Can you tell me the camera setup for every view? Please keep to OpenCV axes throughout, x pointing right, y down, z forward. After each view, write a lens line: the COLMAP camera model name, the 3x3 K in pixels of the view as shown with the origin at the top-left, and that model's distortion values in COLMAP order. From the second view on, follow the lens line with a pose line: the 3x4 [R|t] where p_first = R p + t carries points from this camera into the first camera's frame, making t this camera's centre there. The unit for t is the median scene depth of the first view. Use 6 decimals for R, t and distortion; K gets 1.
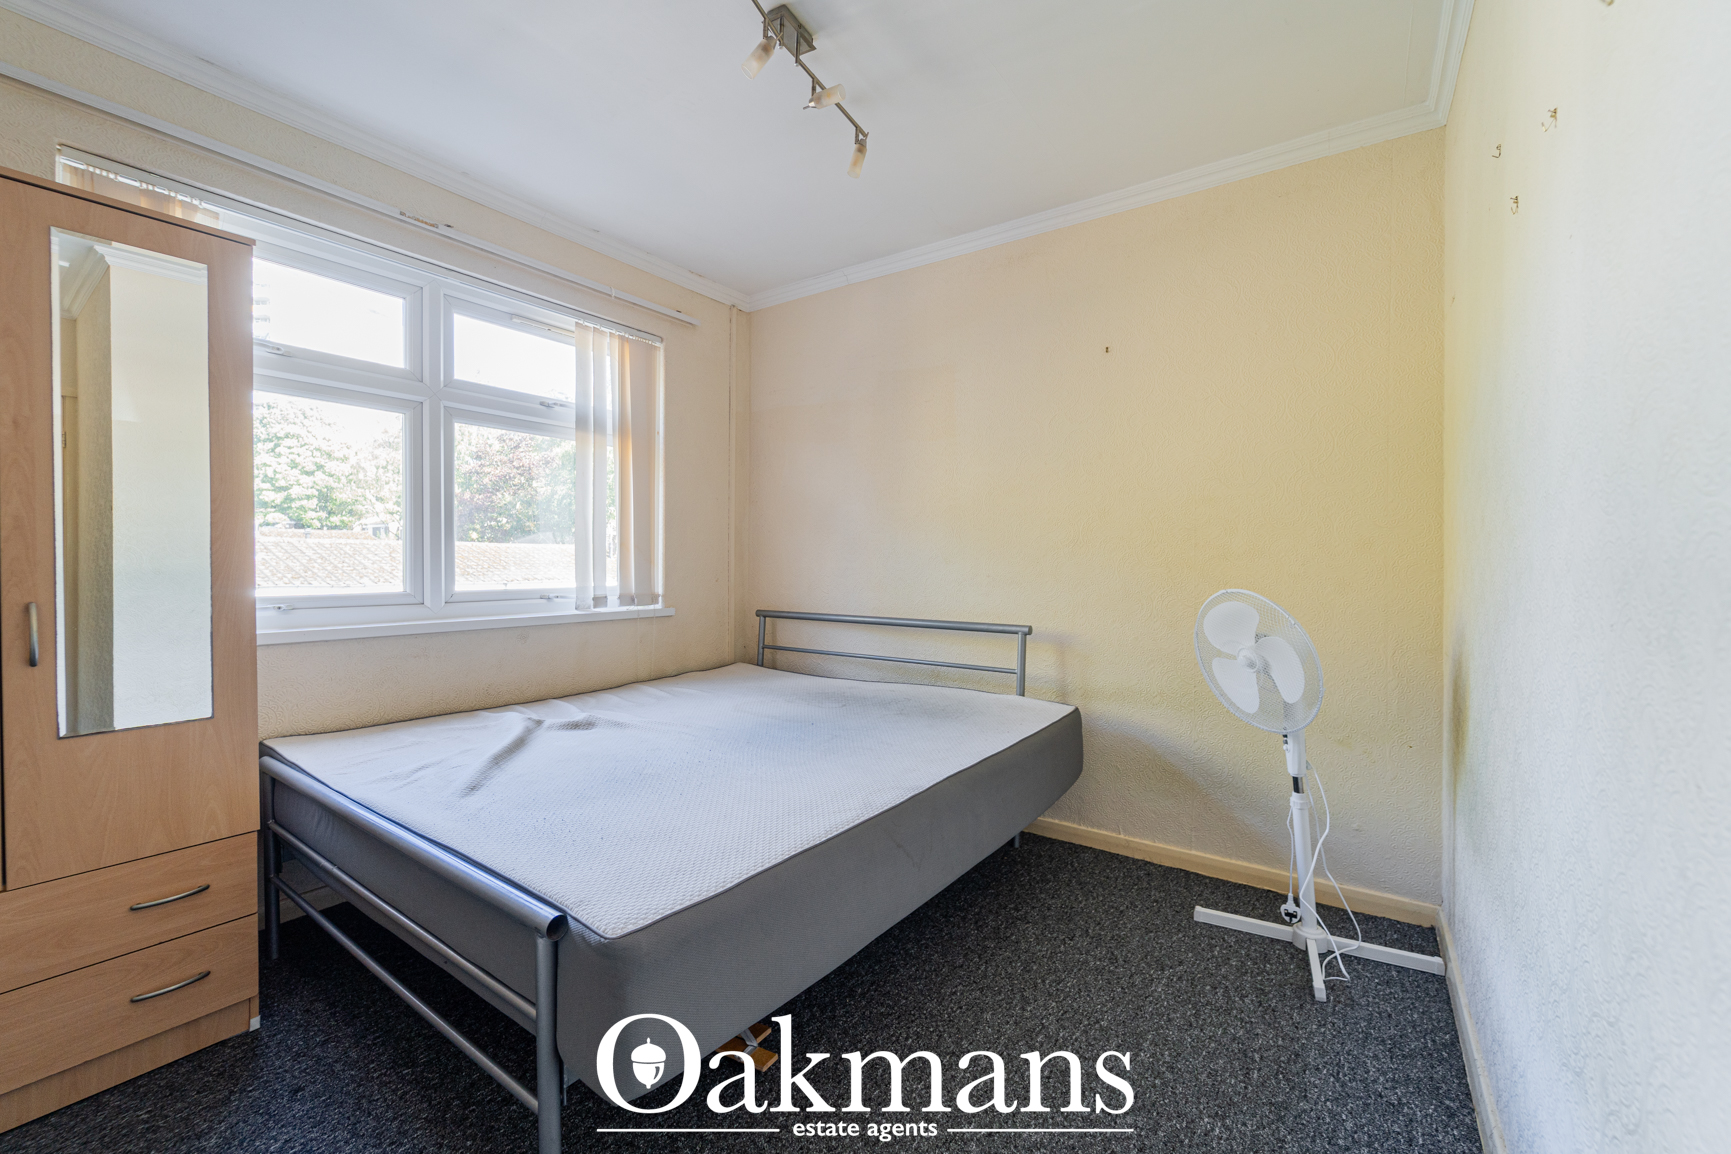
lens RADIAL K [[709.6, 0, 868.9], [0, 709.6, 572.9], [0, 0, 1]] dist [-0.001167, -0.000555]
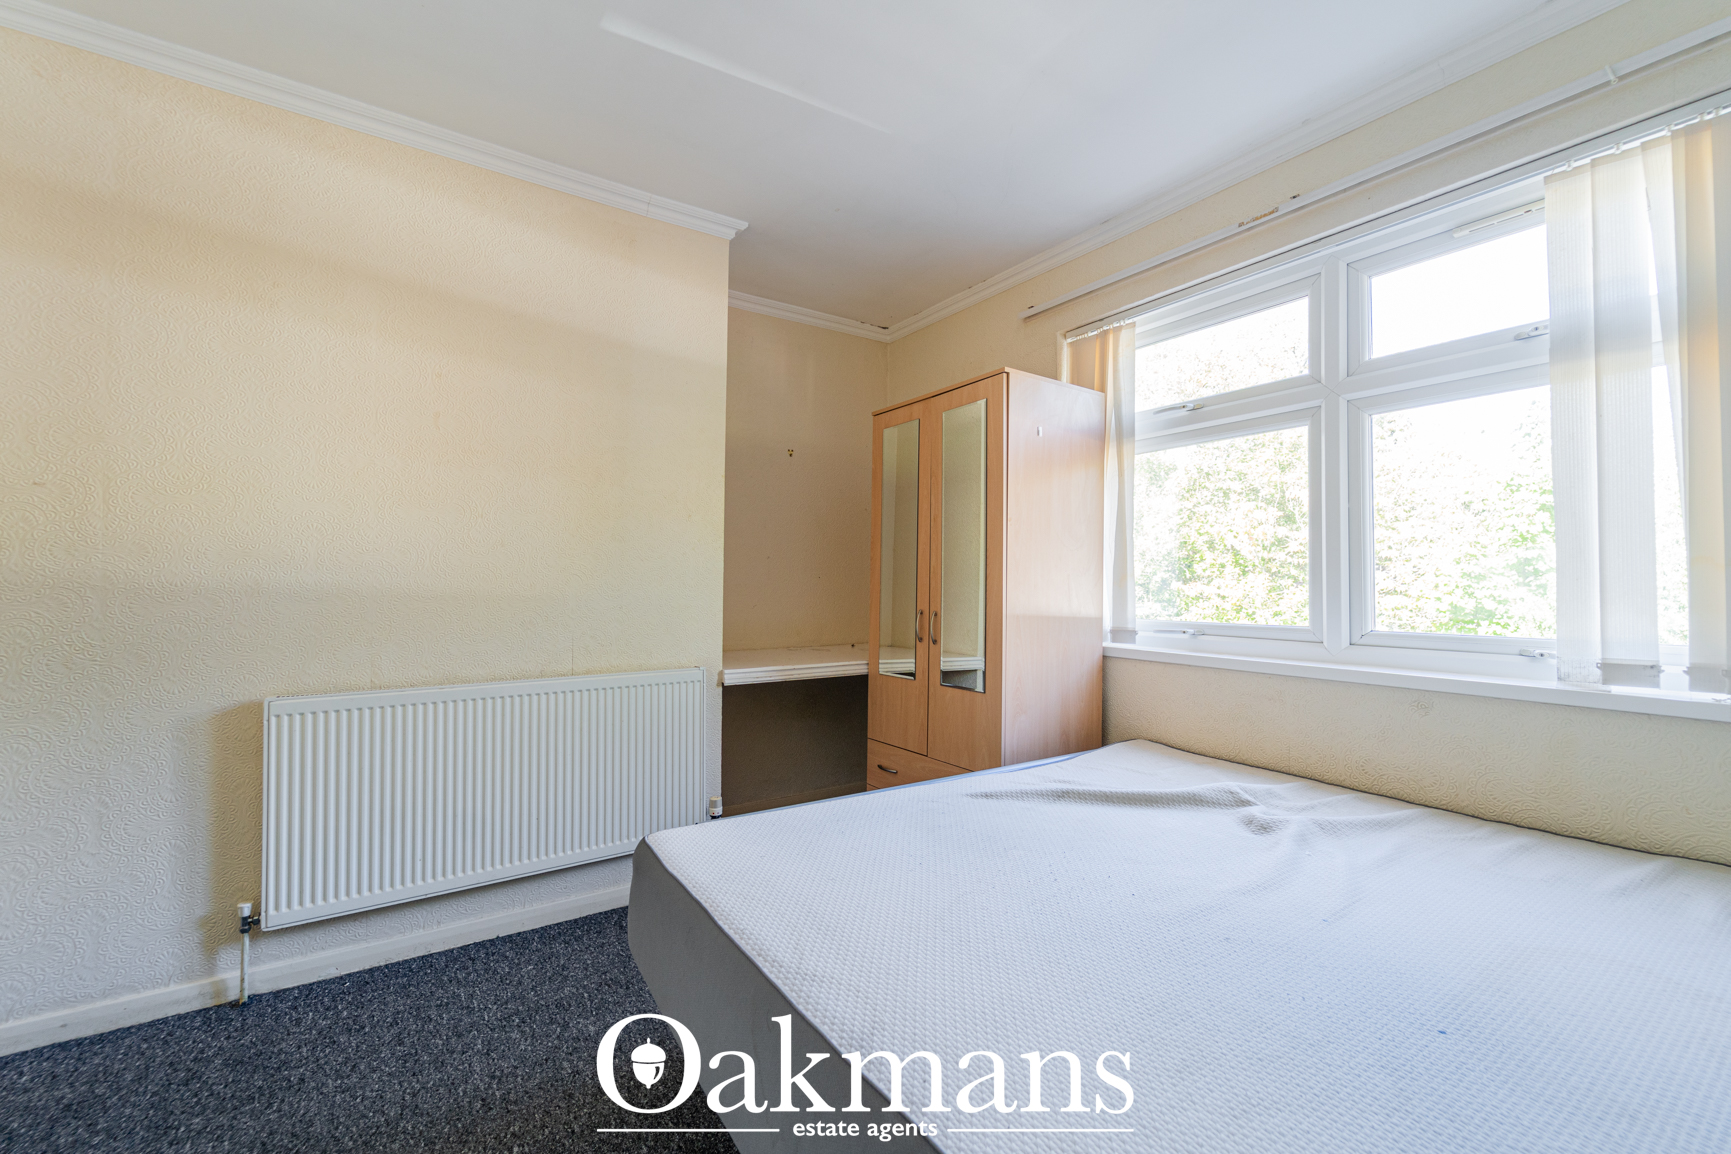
lens RADIAL K [[709.6, 0, 868.9], [0, 709.6, 572.9], [0, 0, 1]] dist [-0.001167, -0.000555]
pose [[-0.361204, -0.017647, -0.932320, 0.327809], [-0.016822, 0.999782, -0.012407, -0.018366], [0.932335, 0.011202, -0.361422, 0.733967]]
